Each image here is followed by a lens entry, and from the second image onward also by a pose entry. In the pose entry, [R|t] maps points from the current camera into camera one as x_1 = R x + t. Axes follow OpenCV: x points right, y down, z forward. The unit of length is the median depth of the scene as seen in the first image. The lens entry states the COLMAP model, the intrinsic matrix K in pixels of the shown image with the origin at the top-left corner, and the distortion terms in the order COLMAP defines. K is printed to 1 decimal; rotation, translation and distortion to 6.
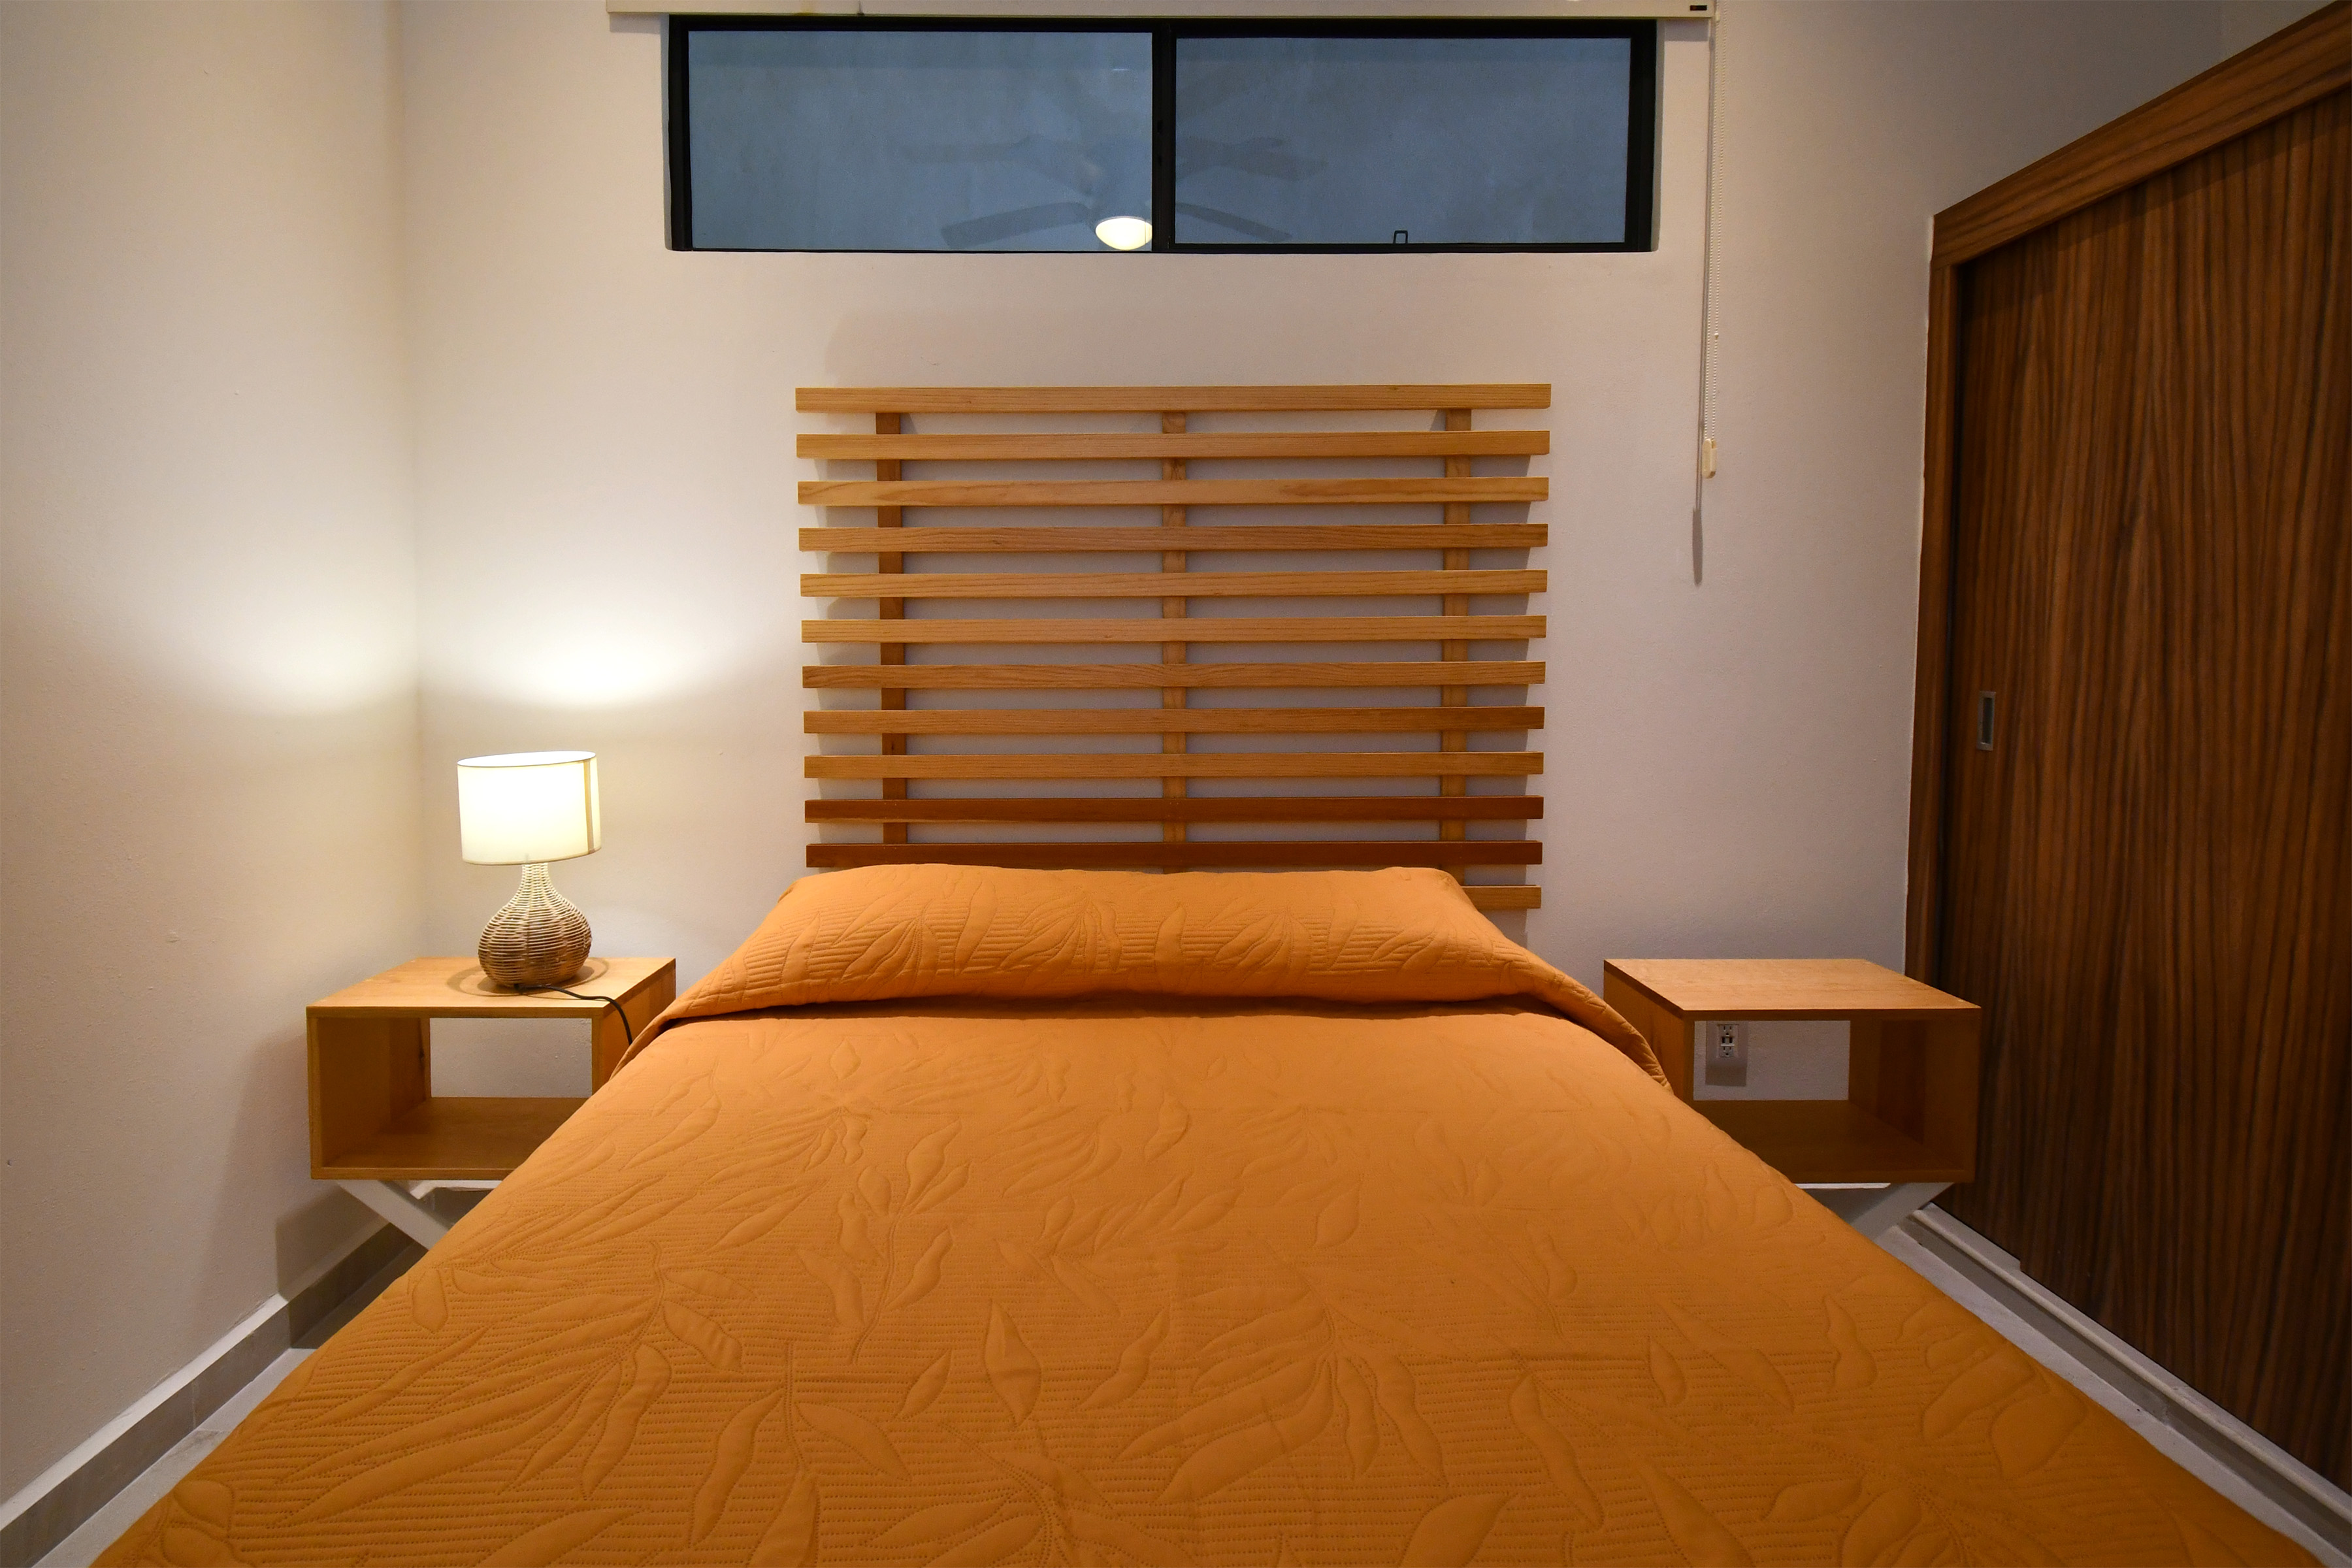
lens RADIAL K [[1122.9, 0, 1139.6], [0, 1122.9, 718.0], [0, 0, 1]] dist [0.013067, -0.010309]
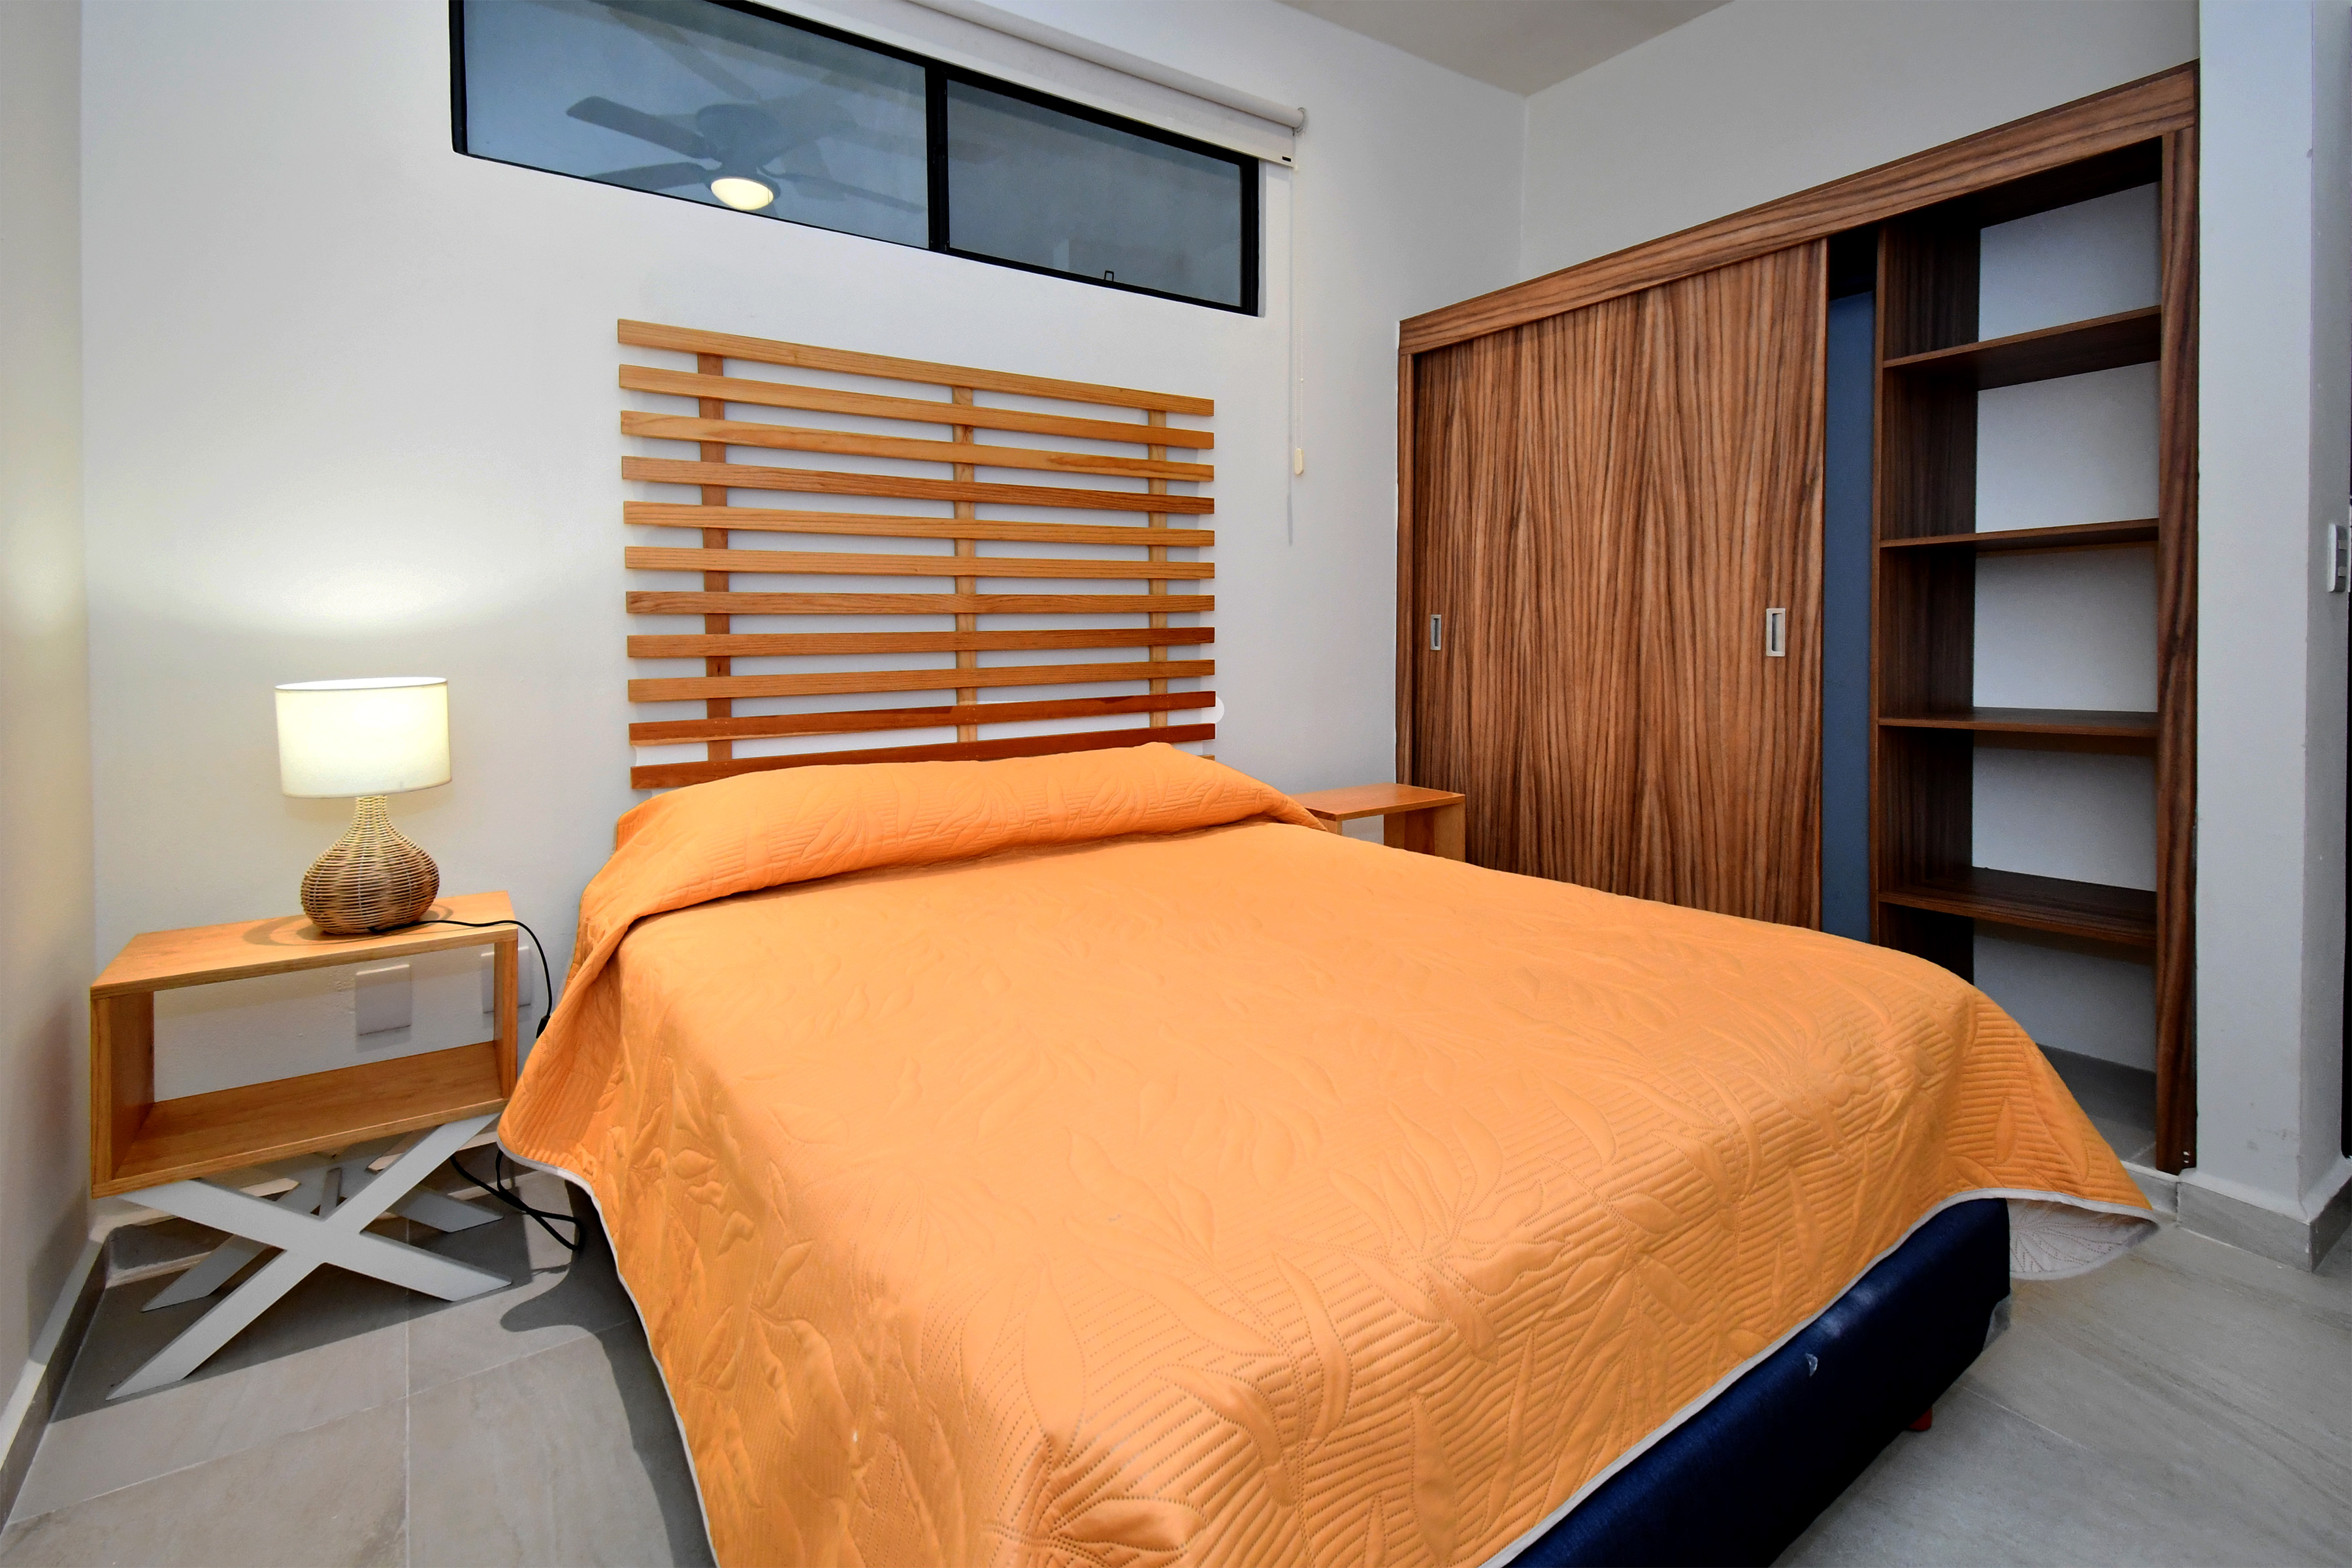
lens RADIAL K [[1065.8, 0, 1143.0], [0, 1065.8, 689.0], [0, 0, 1]] dist [0.018711, -0.012708]
pose [[0.835099, -0.036373, 0.548896, -0.449559], [0.038419, 0.999232, 0.007764, 0.053346], [-0.548756, 0.014604, 0.835855, -0.069476]]
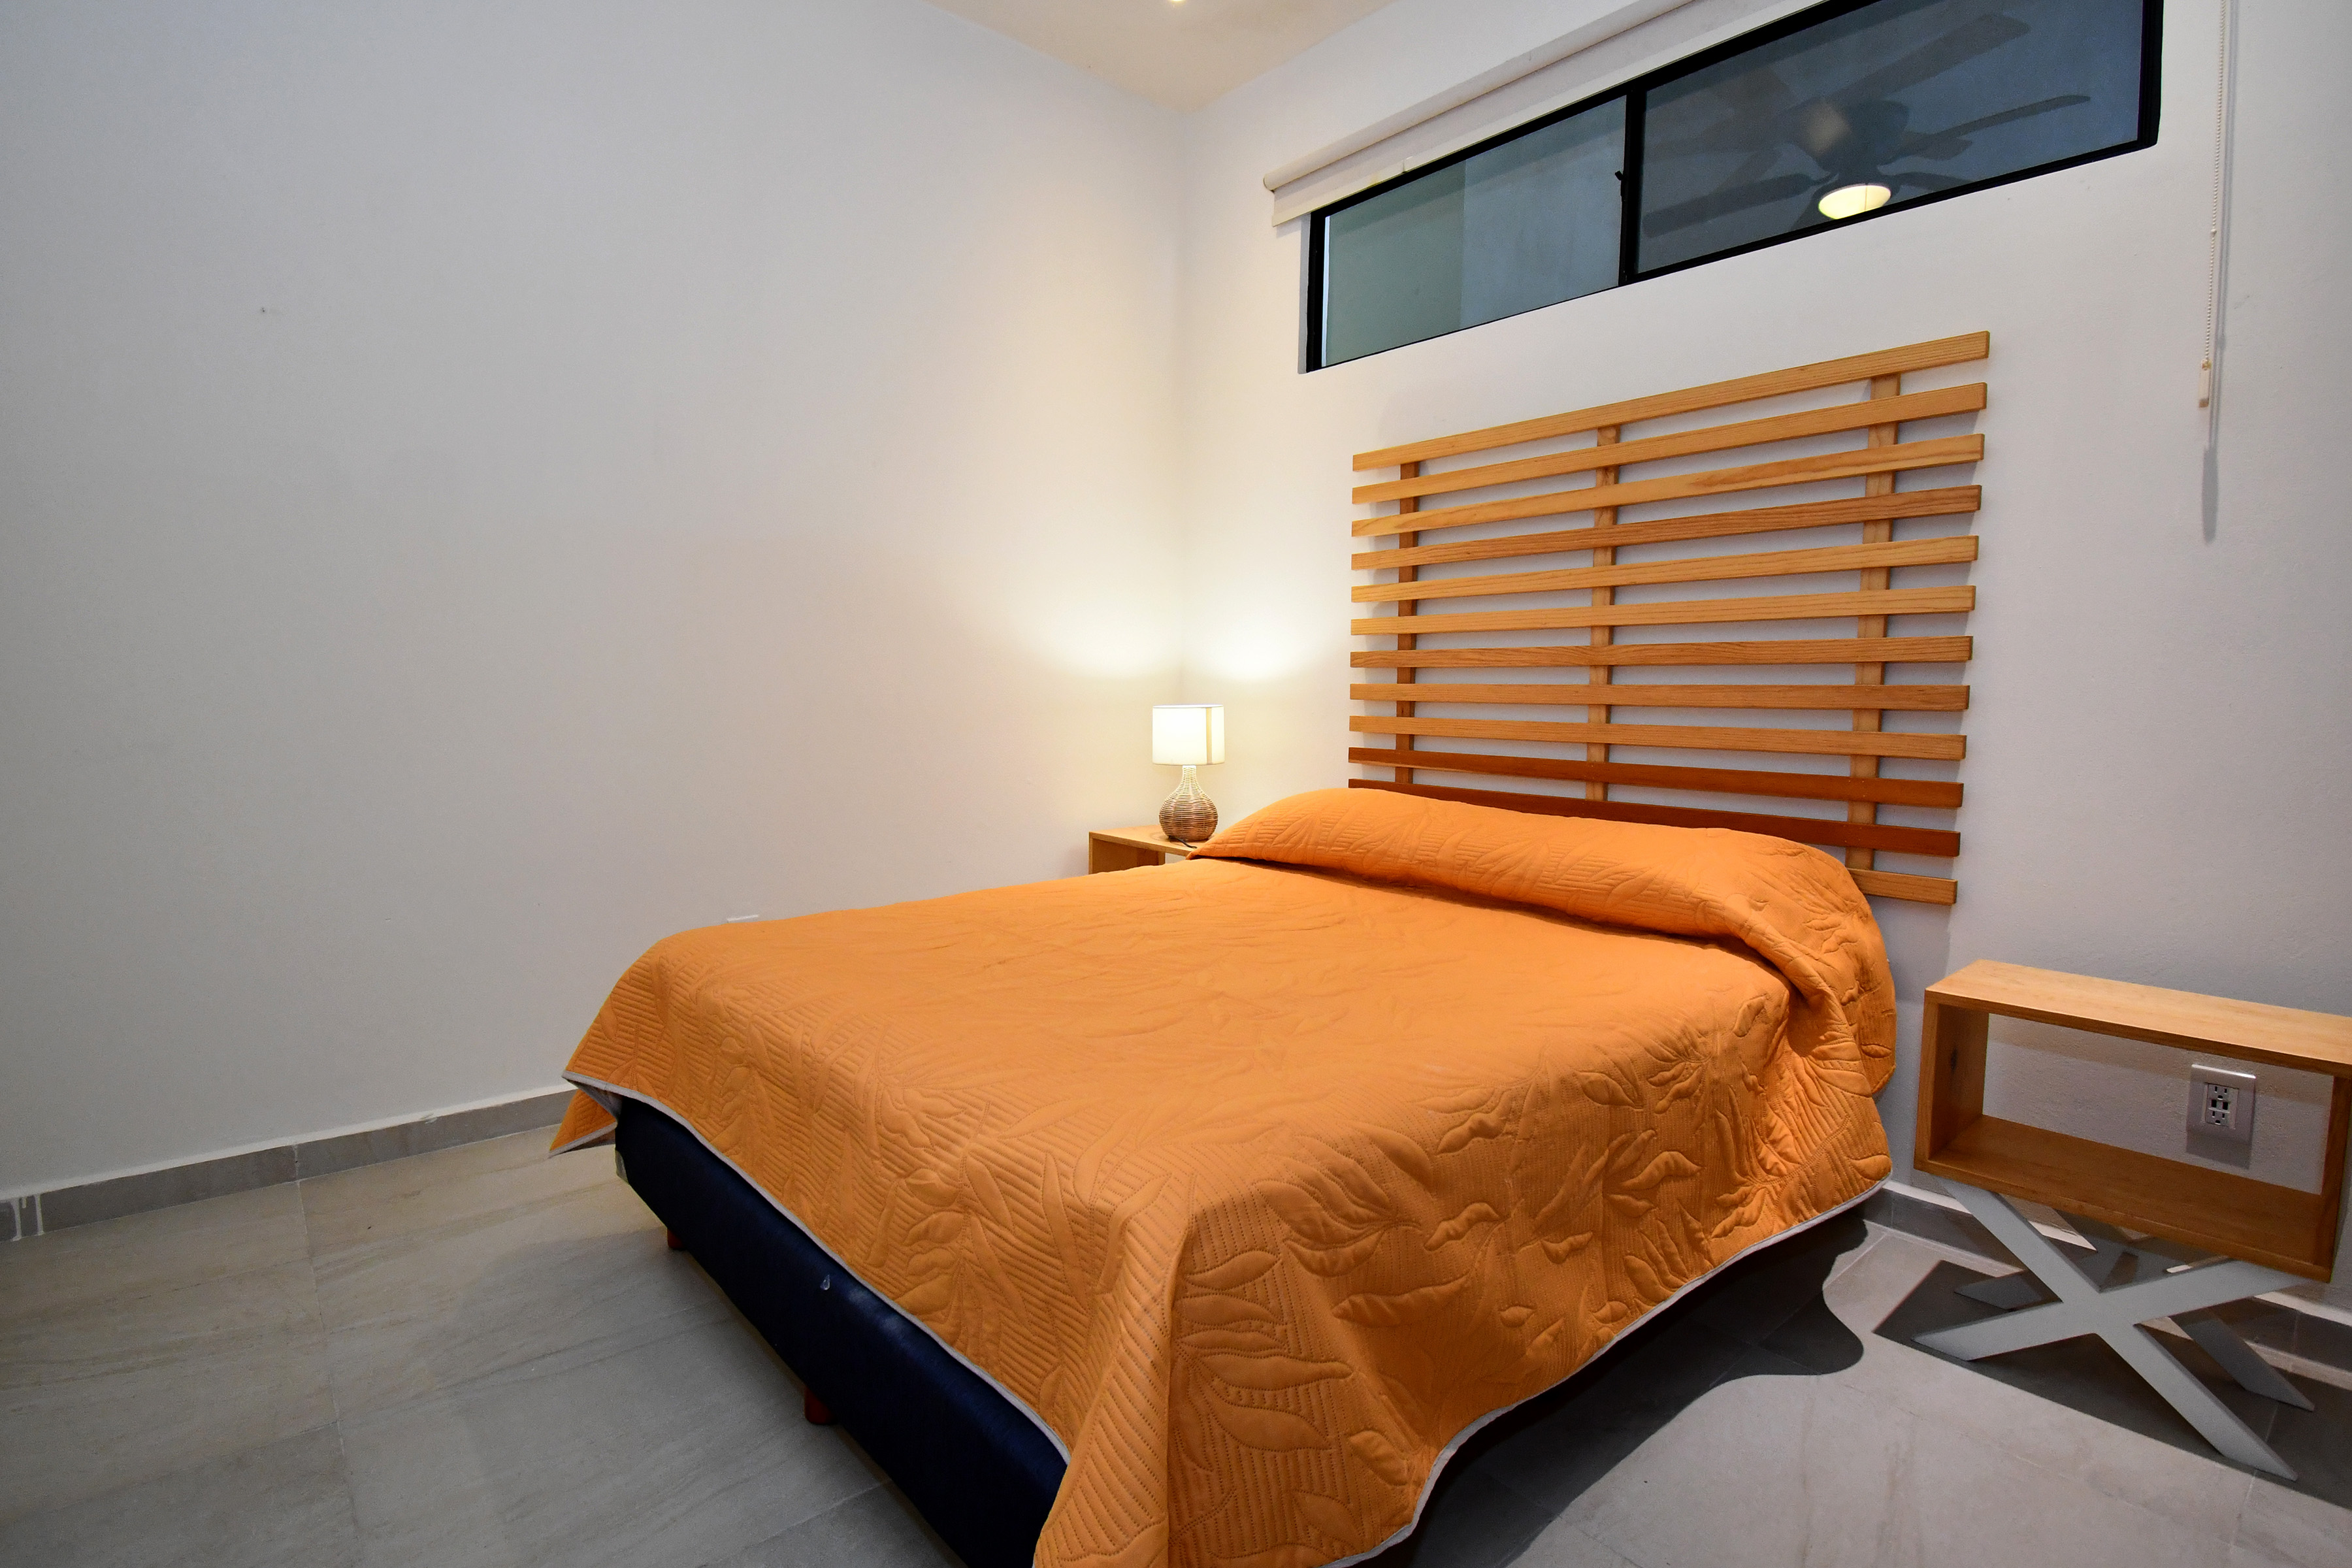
lens RADIAL K [[1087.6, 0, 1176.0], [0, 1087.6, 801.6], [0, 0, 1]] dist [-0.021502, -0.003192]
pose [[0.649973, 0.088801, -0.754751, 0.619321], [-0.050600, 0.996003, 0.073610, 0.053439], [0.758271, -0.009654, 0.651868, -0.066863]]
